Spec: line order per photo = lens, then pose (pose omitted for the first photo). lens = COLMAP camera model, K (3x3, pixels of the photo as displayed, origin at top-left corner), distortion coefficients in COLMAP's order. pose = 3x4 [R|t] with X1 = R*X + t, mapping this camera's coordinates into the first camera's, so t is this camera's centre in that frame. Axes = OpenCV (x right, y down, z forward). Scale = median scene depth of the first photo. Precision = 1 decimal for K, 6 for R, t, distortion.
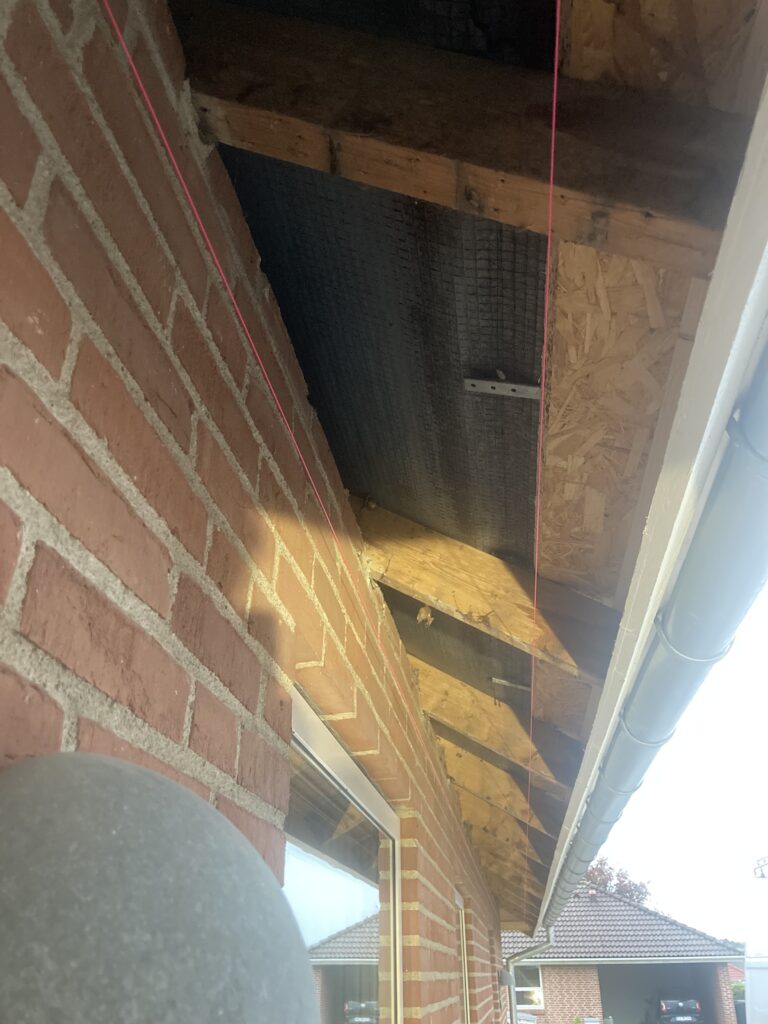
lens RADIAL K [[830.5, 0, 384.0], [0, 830.5, 512.0], [0, 0, 1]] dist [0.030243, -0.006531]
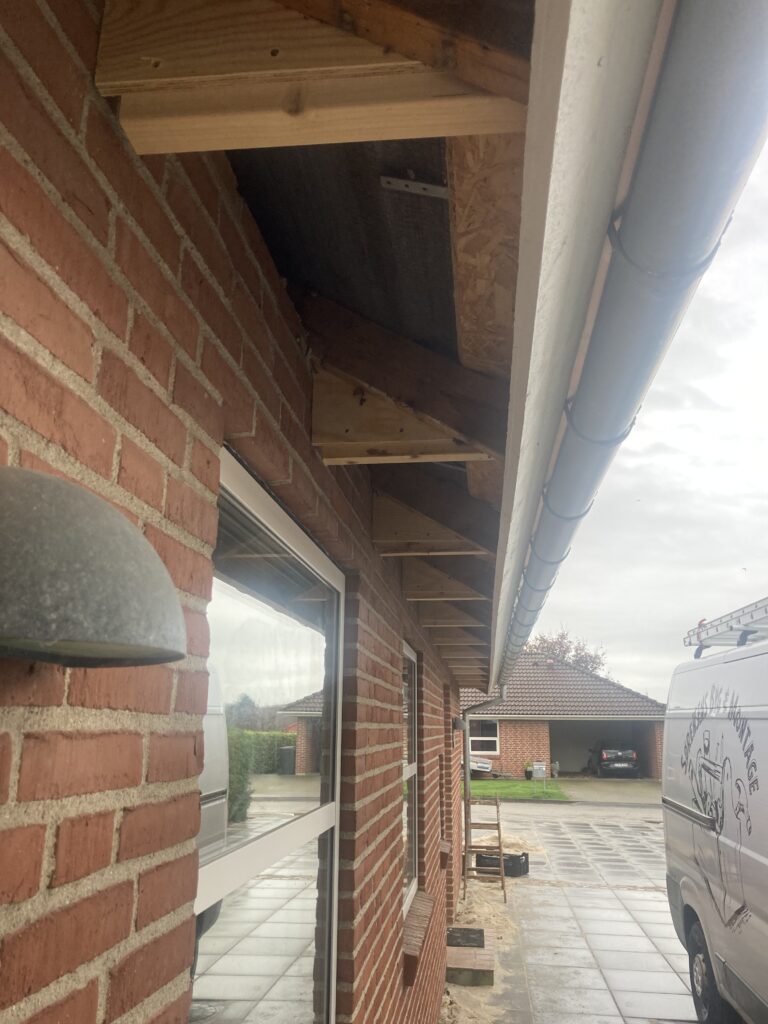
lens RADIAL K [[830.5, 0, 384.0], [0, 830.5, 512.0], [0, 0, 1]] dist [0.030243, -0.006531]
pose [[0.999459, 0.026662, 0.019270, 0.153376], [-0.030614, 0.968225, 0.248198, -0.011109], [-0.012040, -0.248654, 0.968518, -0.269559]]
